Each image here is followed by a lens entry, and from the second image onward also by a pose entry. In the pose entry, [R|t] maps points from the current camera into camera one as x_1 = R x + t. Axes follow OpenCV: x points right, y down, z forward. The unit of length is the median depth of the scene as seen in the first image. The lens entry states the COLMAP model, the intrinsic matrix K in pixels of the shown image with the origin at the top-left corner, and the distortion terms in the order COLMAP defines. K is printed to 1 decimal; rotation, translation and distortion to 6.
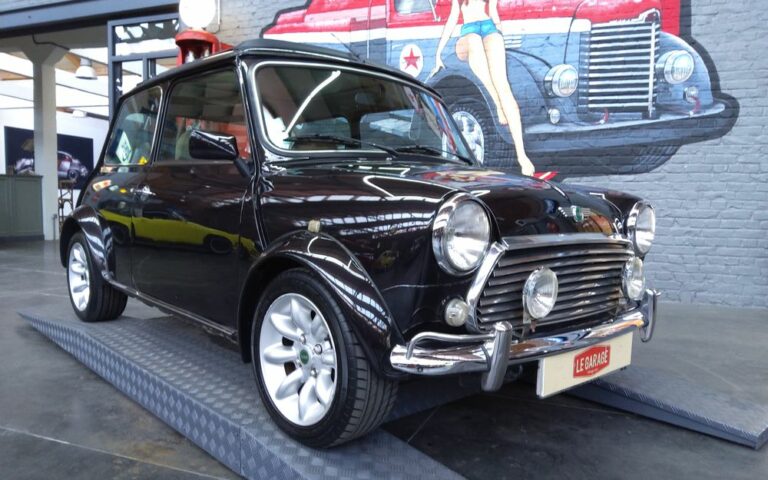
lens RADIAL K [[583.7, 0, 382.8], [0, 583.7, 255.2], [0, 0, 1]] dist [0.007142, -0.055025]
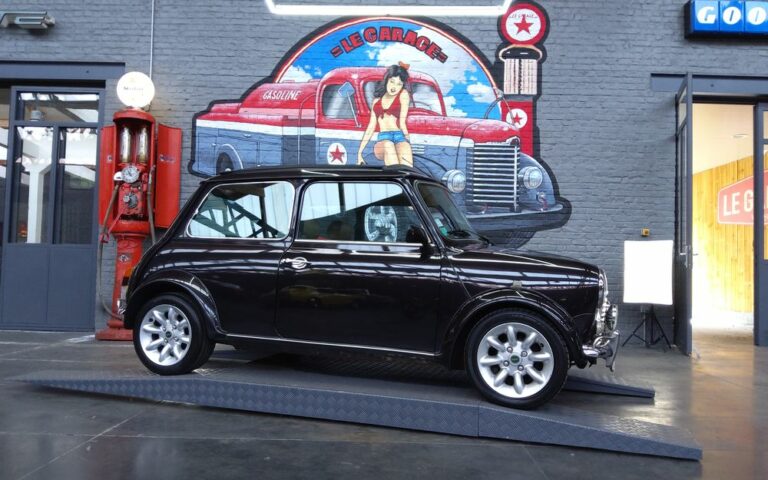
lens RADIAL K [[577.5, 0, 382.6], [0, 577.5, 252.2], [0, 0, 1]] dist [0.052554, -0.090631]
pose [[0.933924, 0.021831, 0.356805, -0.331363], [0.021404, 0.992928, -0.116775, 0.018918], [-0.356831, 0.116696, 0.926851, -0.170459]]
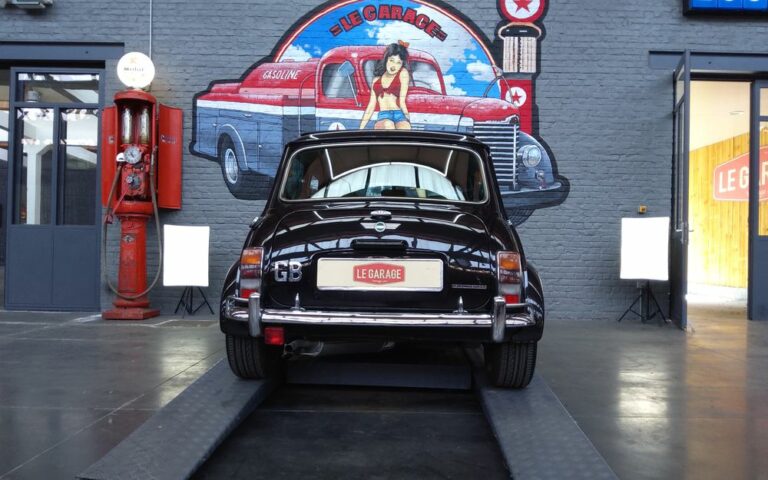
lens RADIAL K [[576.8, 0, 382.2], [0, 576.8, 252.3], [0, 0, 1]] dist [0.043423, -0.073730]
pose [[0.931960, 0.001957, 0.362557, -0.347585], [0.029219, 0.996328, -0.080484, 0.021365], [-0.361383, 0.085601, 0.928480, -0.181320]]
